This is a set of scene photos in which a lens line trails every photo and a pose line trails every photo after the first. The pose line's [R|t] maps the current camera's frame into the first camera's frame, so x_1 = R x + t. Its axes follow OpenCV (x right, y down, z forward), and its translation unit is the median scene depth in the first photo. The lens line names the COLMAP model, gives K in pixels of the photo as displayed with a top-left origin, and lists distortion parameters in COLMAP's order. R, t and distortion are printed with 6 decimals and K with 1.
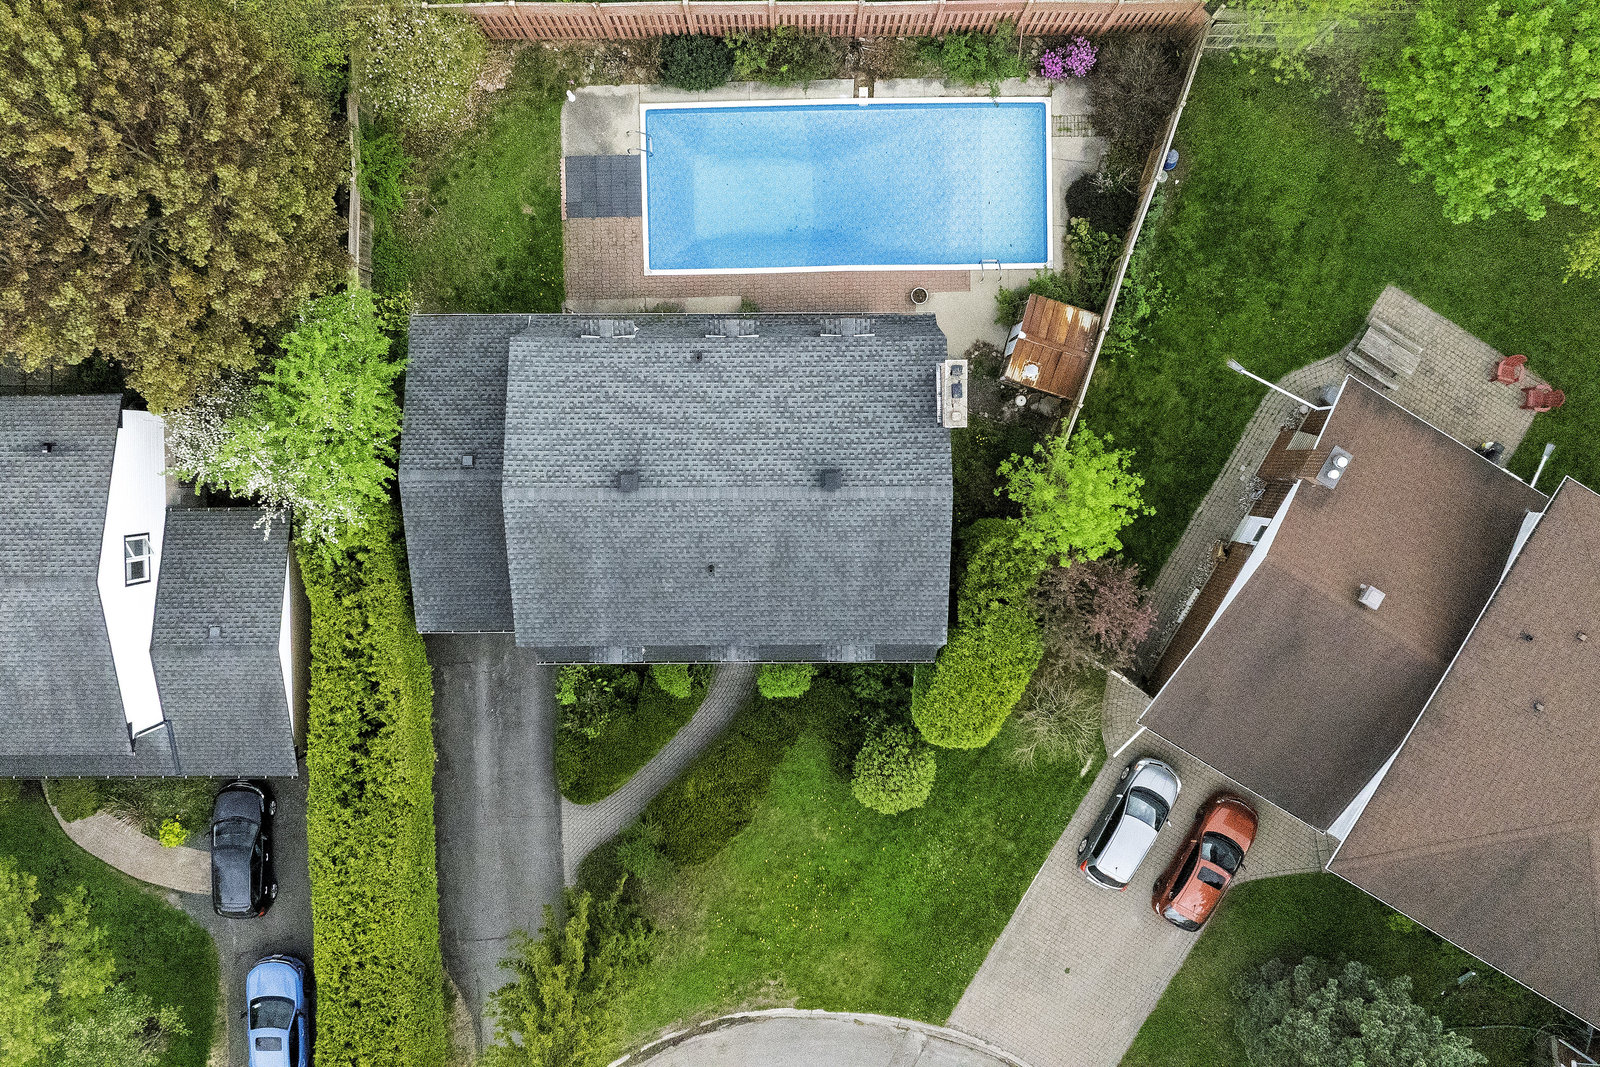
lens RADIAL K [[1338.6, 0, 799.3], [0, 1338.6, 525.9], [0, 0, 1]] dist [-0.015963, -0.021467]
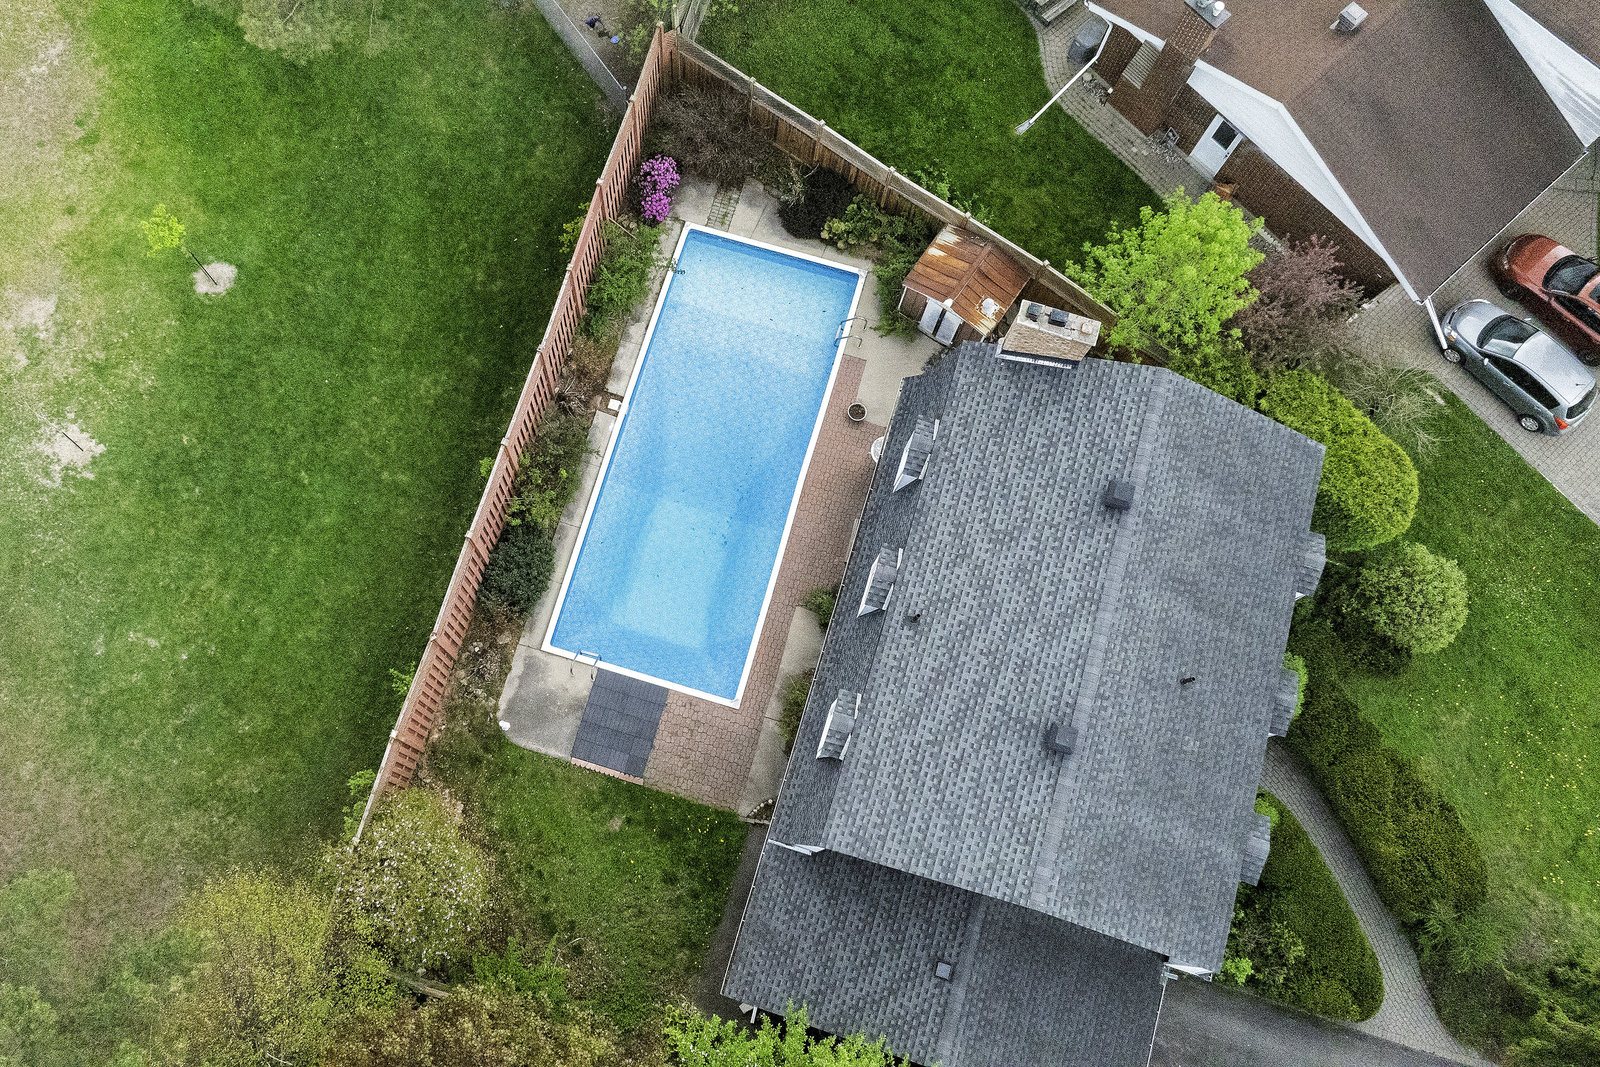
lens RADIAL K [[1333.5, 0, 678.3], [0, 1333.5, 524.9], [0, 0, 1]] dist [-0.020146, 0.001789]
pose [[0.309751, -0.915613, 0.256336, -0.234040], [0.949474, 0.283533, -0.134564, -0.145914], [0.050529, 0.285066, 0.957175, 0.192245]]
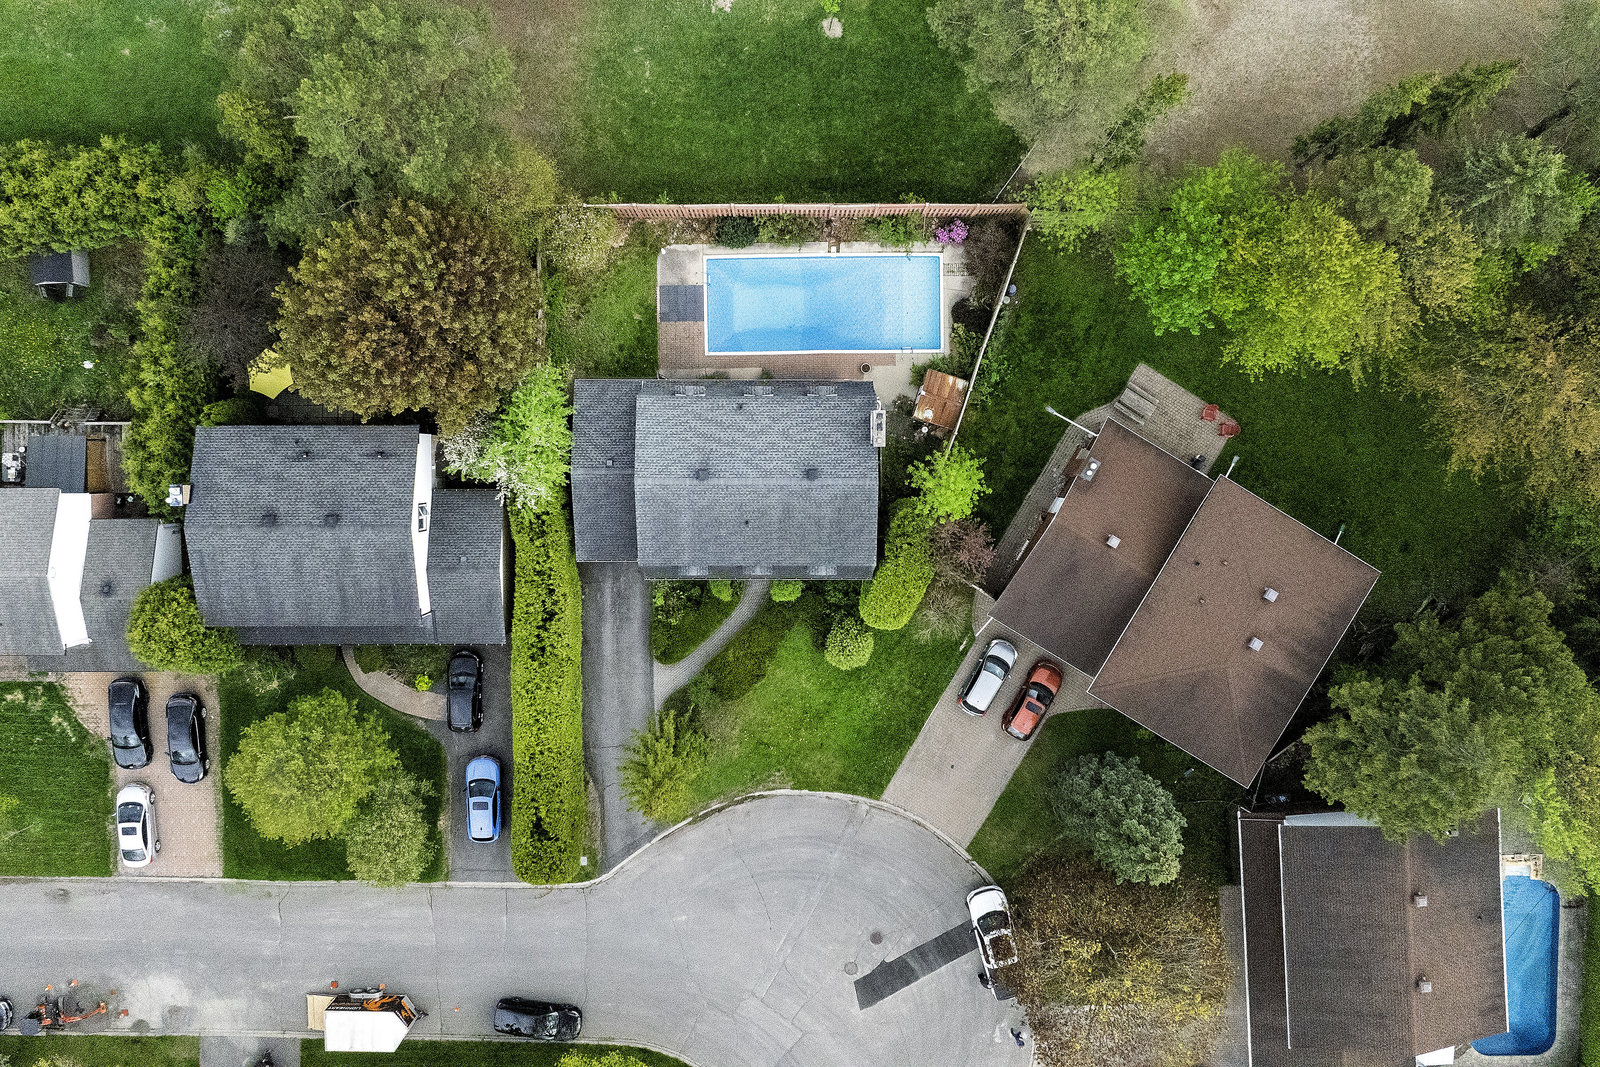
lens RADIAL K [[1338.6, 0, 799.3], [0, 1338.6, 525.9], [0, 0, 1]] dist [-0.015963, -0.021467]
pose [[0.999977, 0.005076, 0.004525, -0.001968], [-0.005064, 0.999984, -0.002601, 0.035119], [-0.004538, 0.002578, 0.999986, -0.717347]]
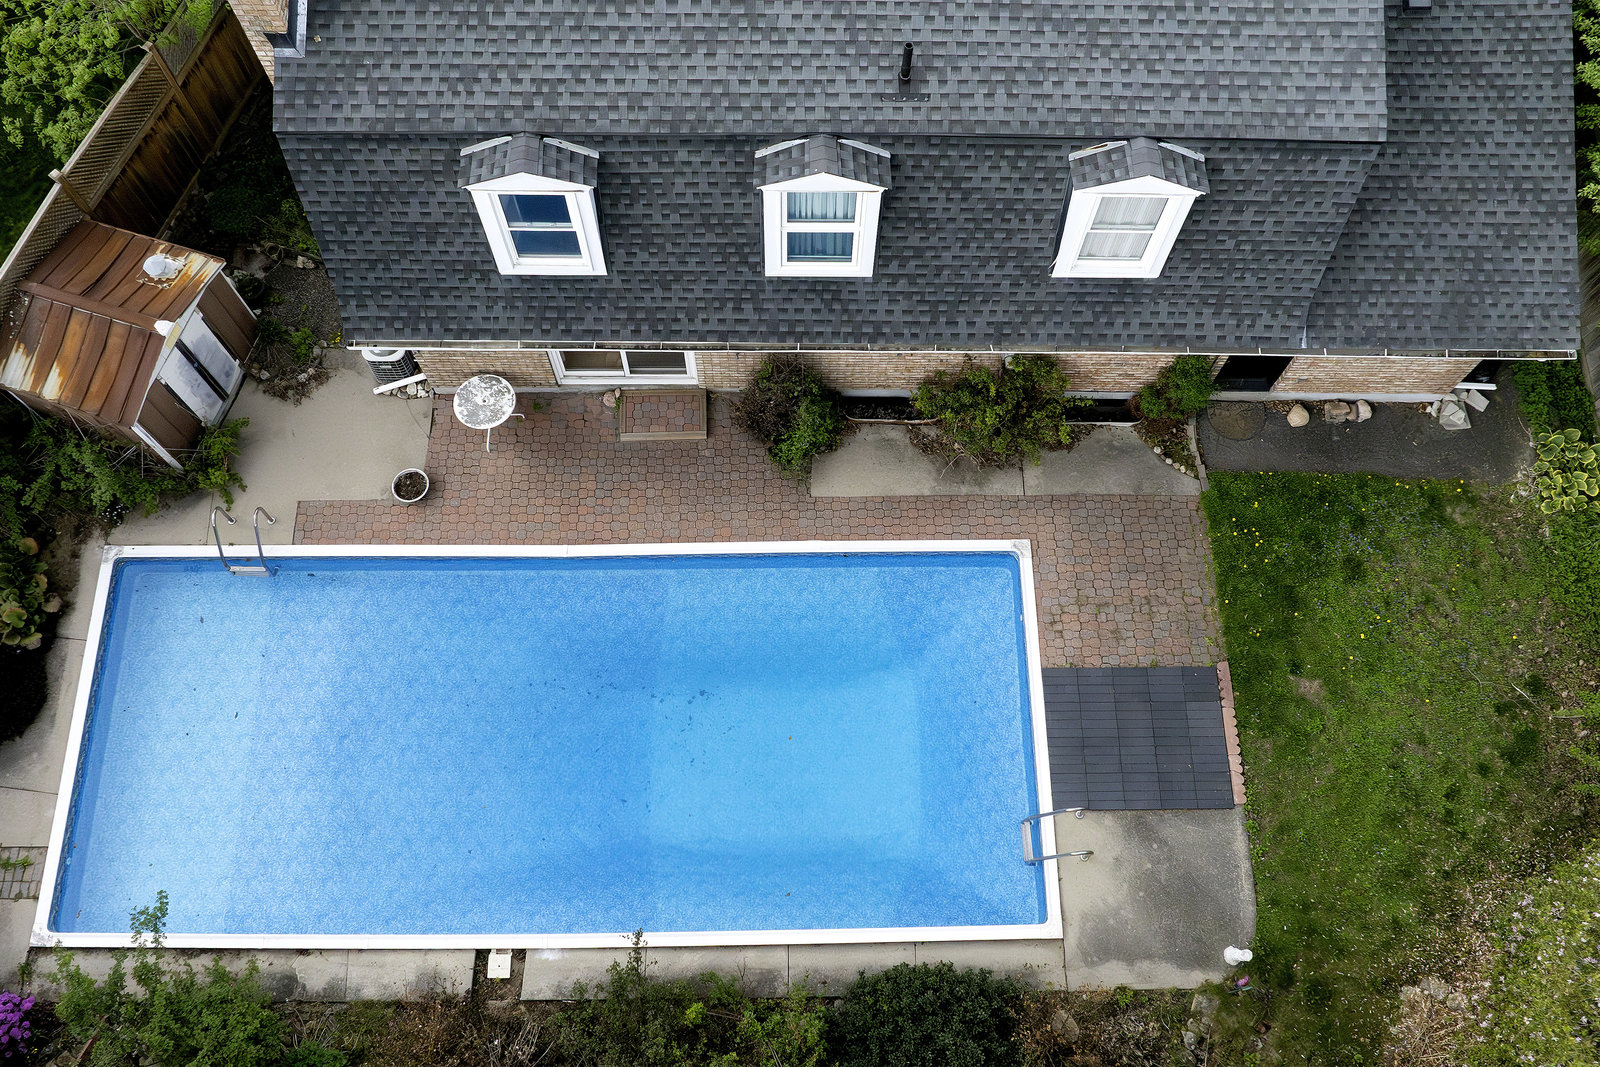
lens RADIAL K [[1338.6, 0, 799.3], [0, 1338.6, 525.9], [0, 0, 1]] dist [-0.015963, -0.021467]
pose [[-0.999923, -0.010138, -0.007198, -0.036616], [0.007303, -0.947447, 0.319830, -0.327479], [-0.010062, 0.319753, 0.947448, 0.583245]]
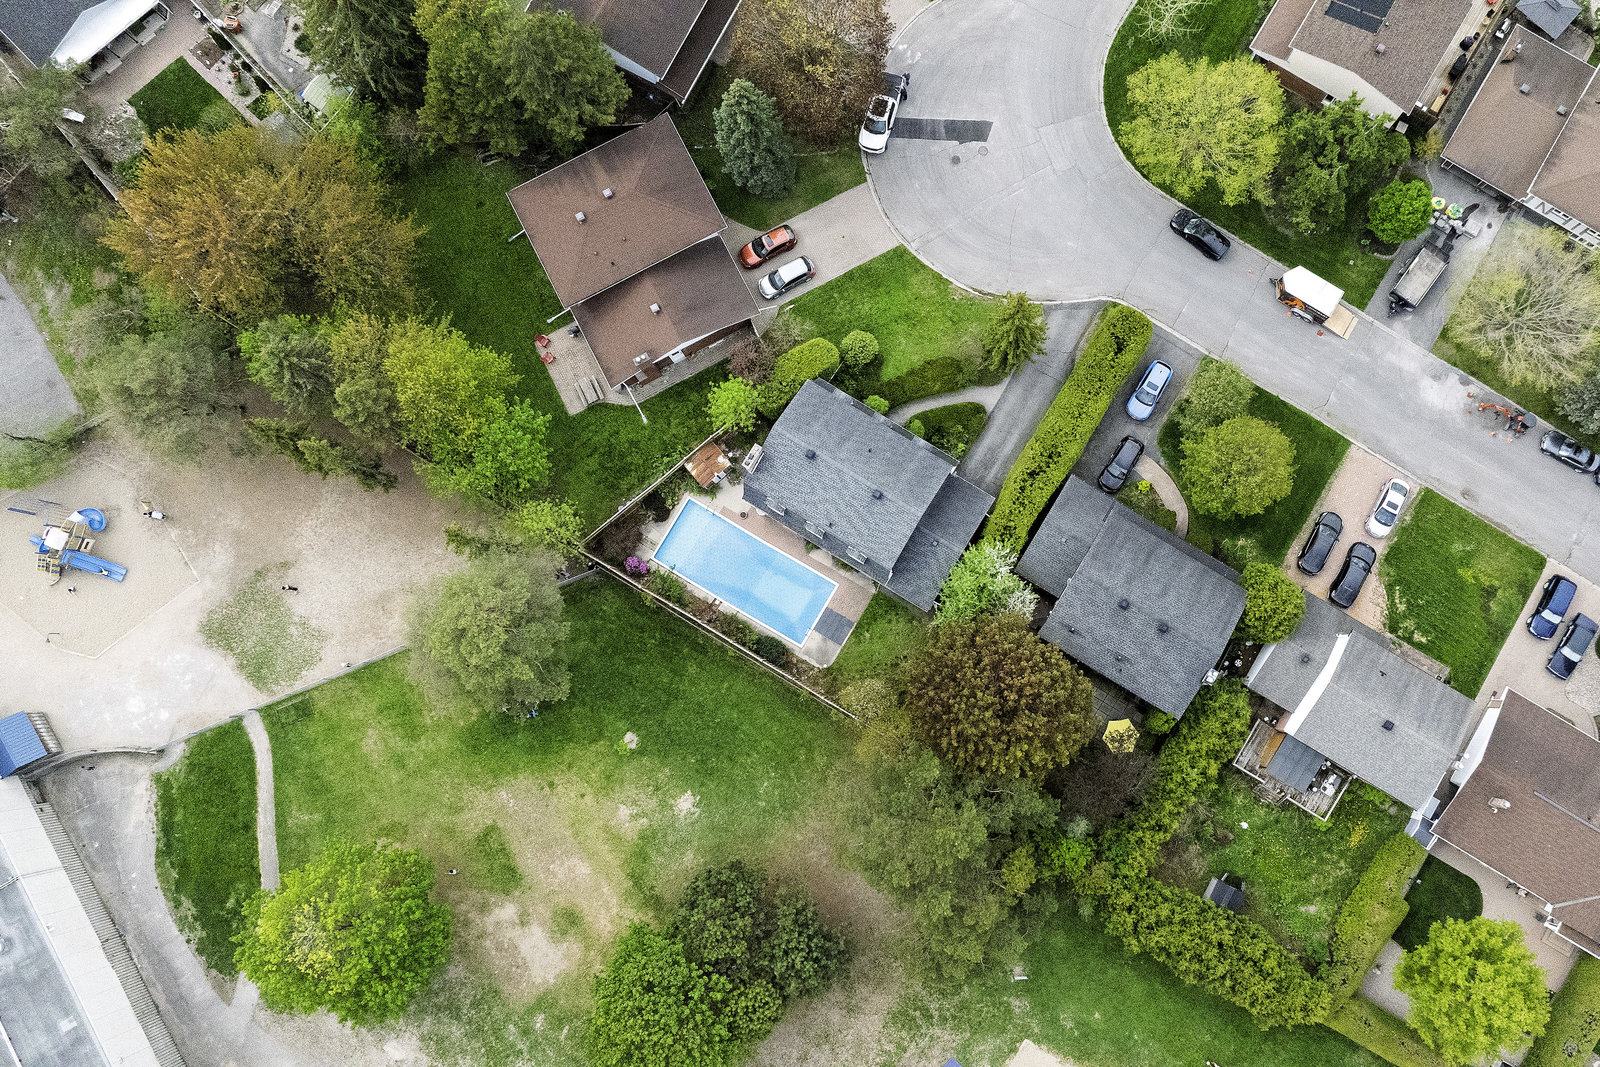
lens RADIAL K [[1319.7, 0, 926.4], [0, 1319.7, 522.8], [0, 0, 1]] dist [-0.014043, -0.008650]
pose [[-0.852911, -0.519197, 0.054562, -0.316219], [0.521641, -0.851732, 0.049425, -0.131556], [0.020811, 0.070617, 0.997286, -1.290248]]
